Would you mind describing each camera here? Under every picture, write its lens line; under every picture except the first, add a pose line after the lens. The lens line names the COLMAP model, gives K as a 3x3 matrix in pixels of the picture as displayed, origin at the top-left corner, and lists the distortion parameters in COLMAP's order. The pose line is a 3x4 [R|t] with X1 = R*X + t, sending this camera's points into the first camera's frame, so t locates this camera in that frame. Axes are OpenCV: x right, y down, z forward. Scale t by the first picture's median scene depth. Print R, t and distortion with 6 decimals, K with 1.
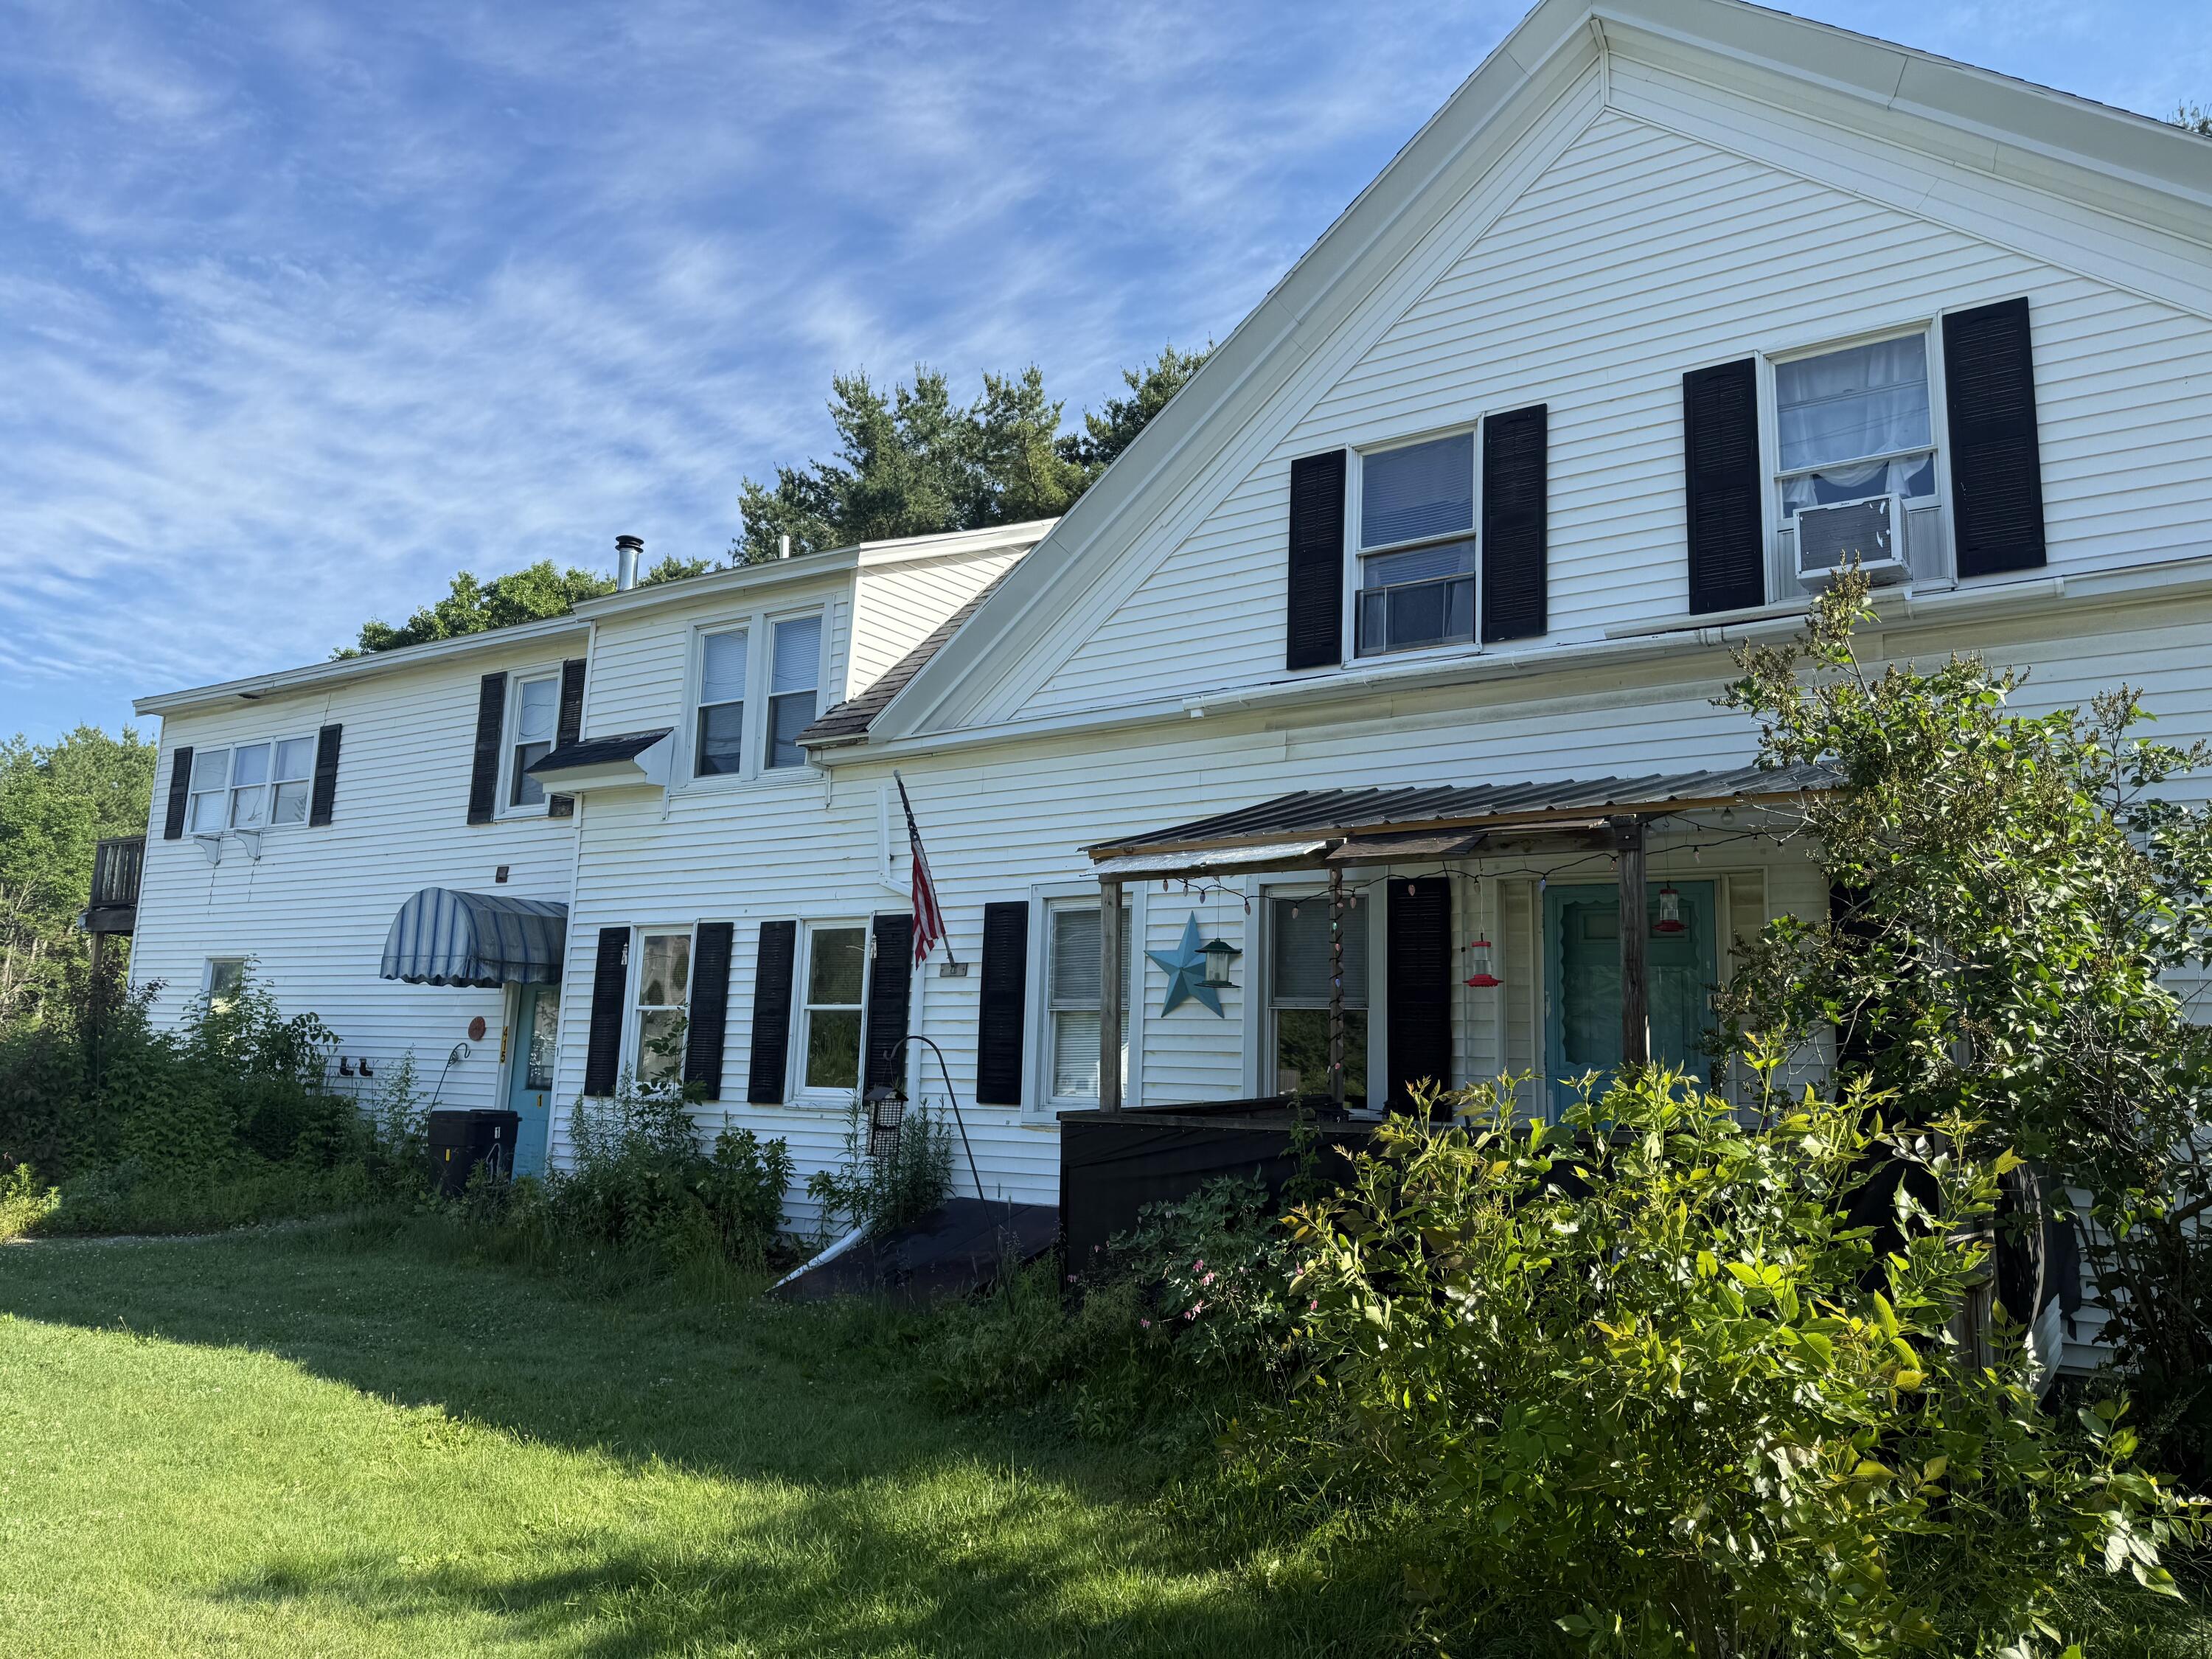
lens RADIAL K [[1551.3, 0, 1122.5], [0, 1551.3, 797.5], [0, 0, 1]] dist [0.093475, -0.099749]
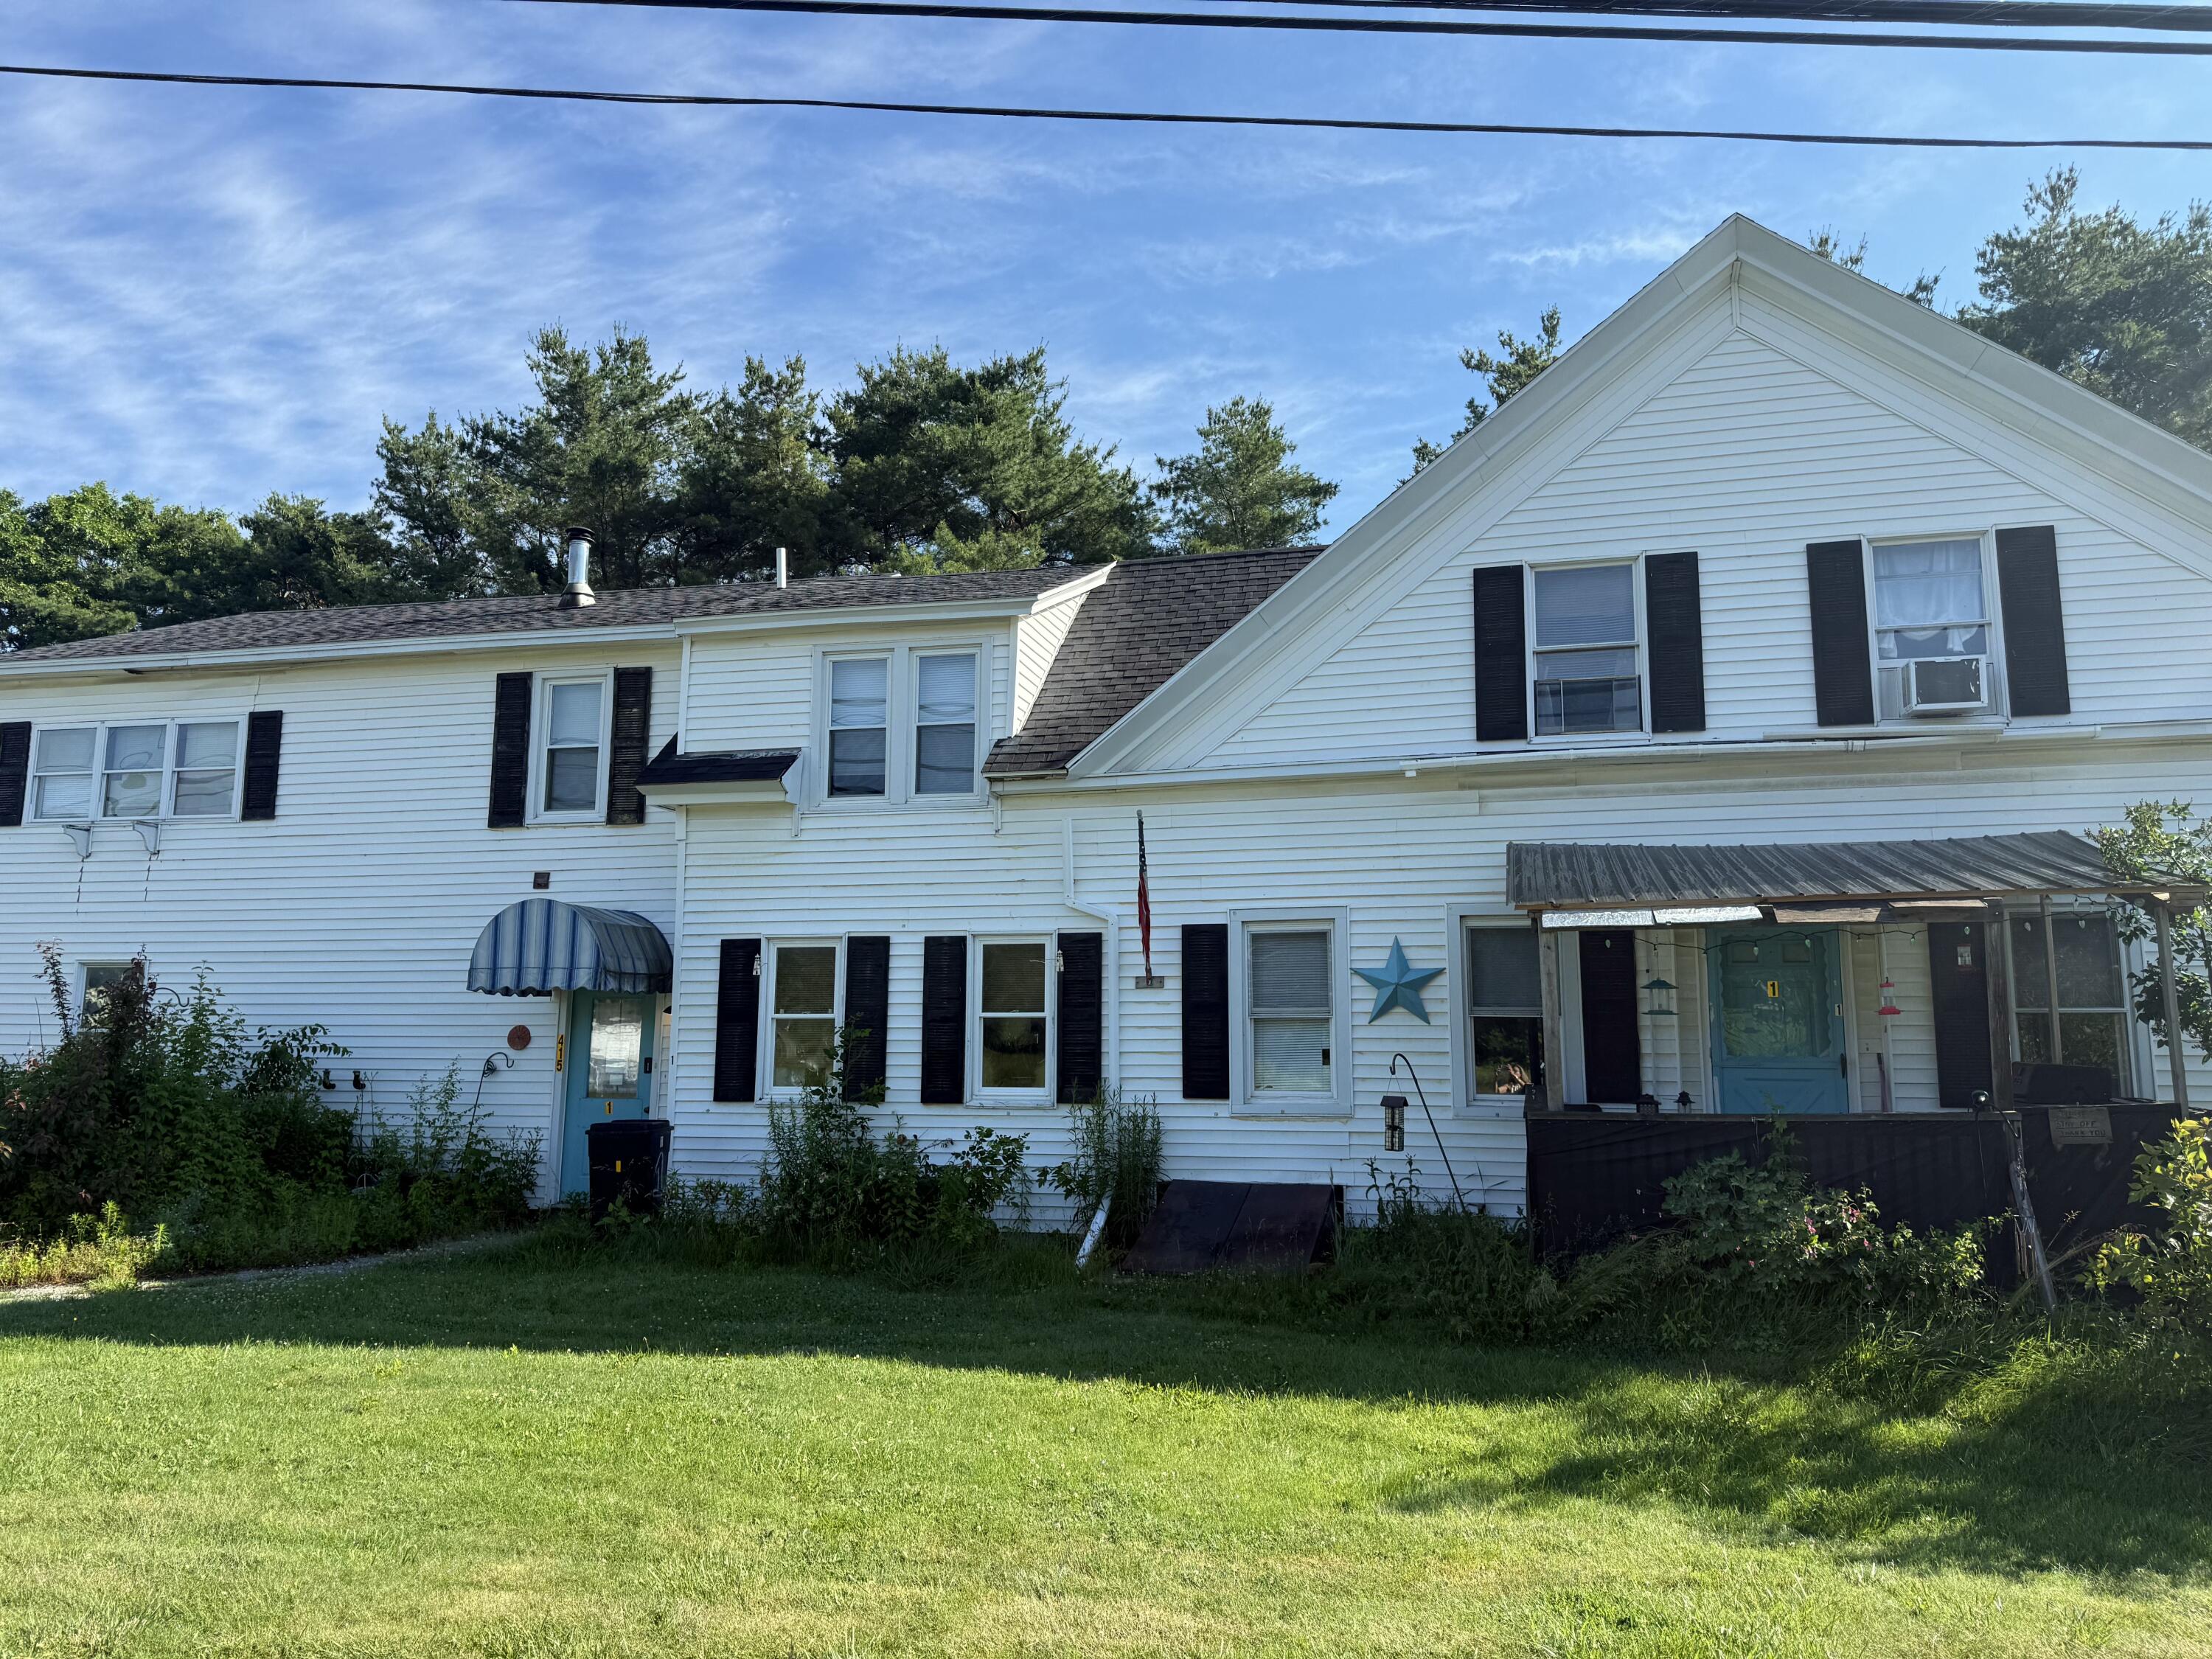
lens RADIAL K [[1551.3, 0, 1122.5], [0, 1551.3, 797.5], [0, 0, 1]] dist [0.093475, -0.099749]
pose [[0.940852, 0.027018, 0.337740, -0.476601], [-0.034810, 0.999249, 0.017035, -0.040253], [-0.337026, -0.027784, 0.941085, -0.058980]]
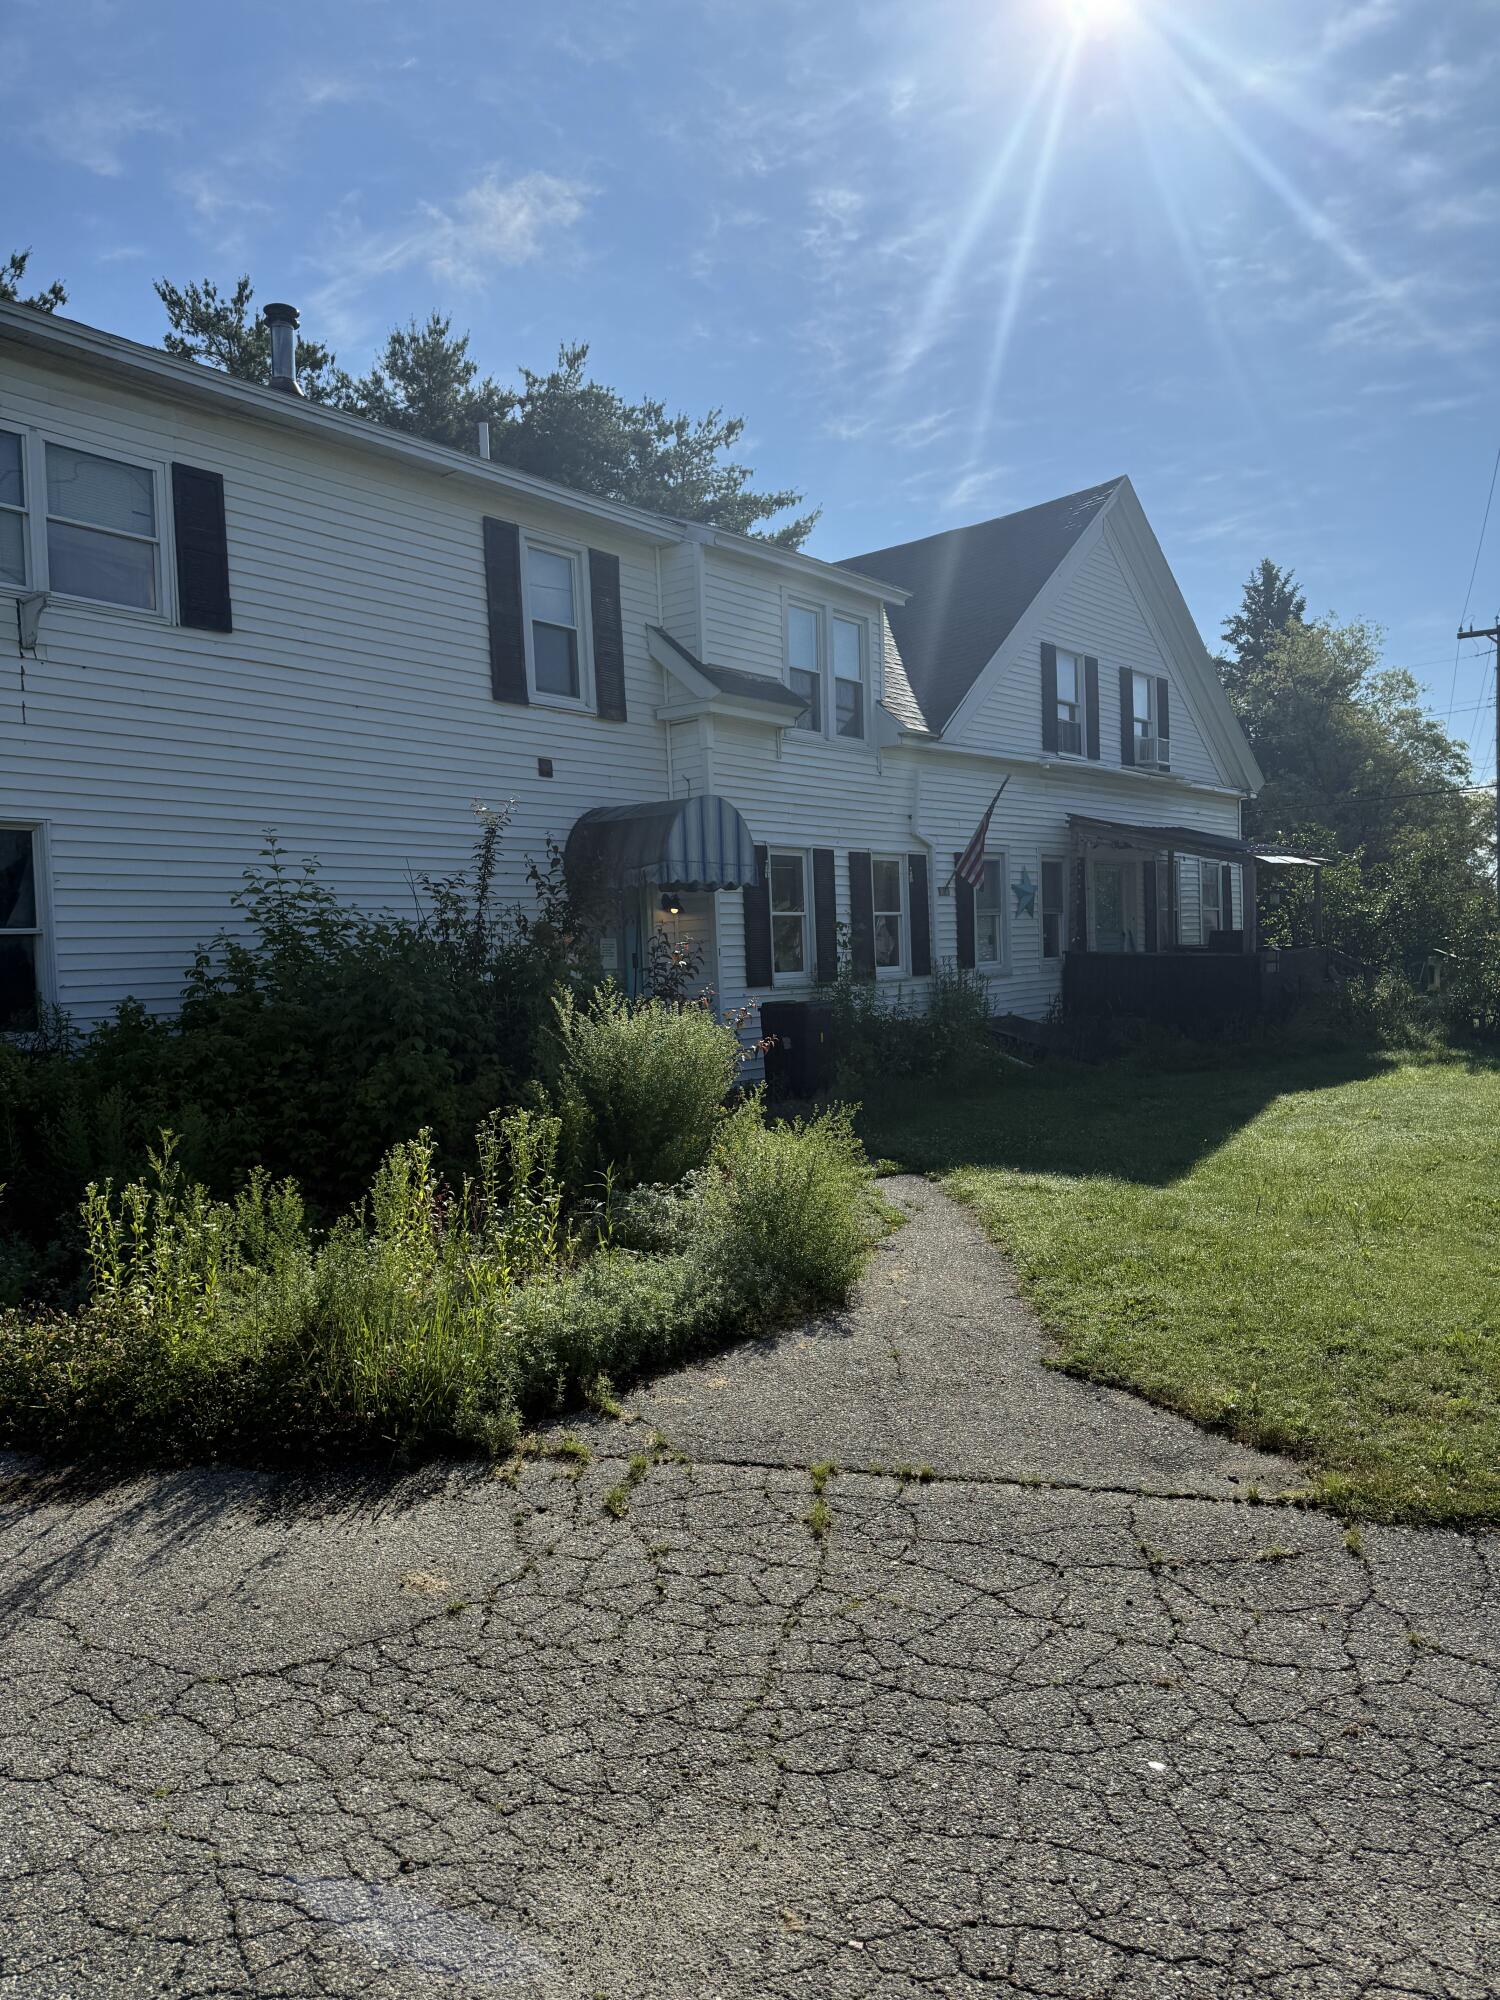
lens RADIAL K [[1402.7, 0, 750.0], [0, 1402.7, 1000.0], [0, 0, 1]] dist [0.093475, -0.099749]
pose [[0.086433, -0.063645, 0.994223, -1.491198], [-0.132620, 0.988341, 0.074798, 0.129899], [-0.987391, -0.138319, 0.076985, 0.989279]]
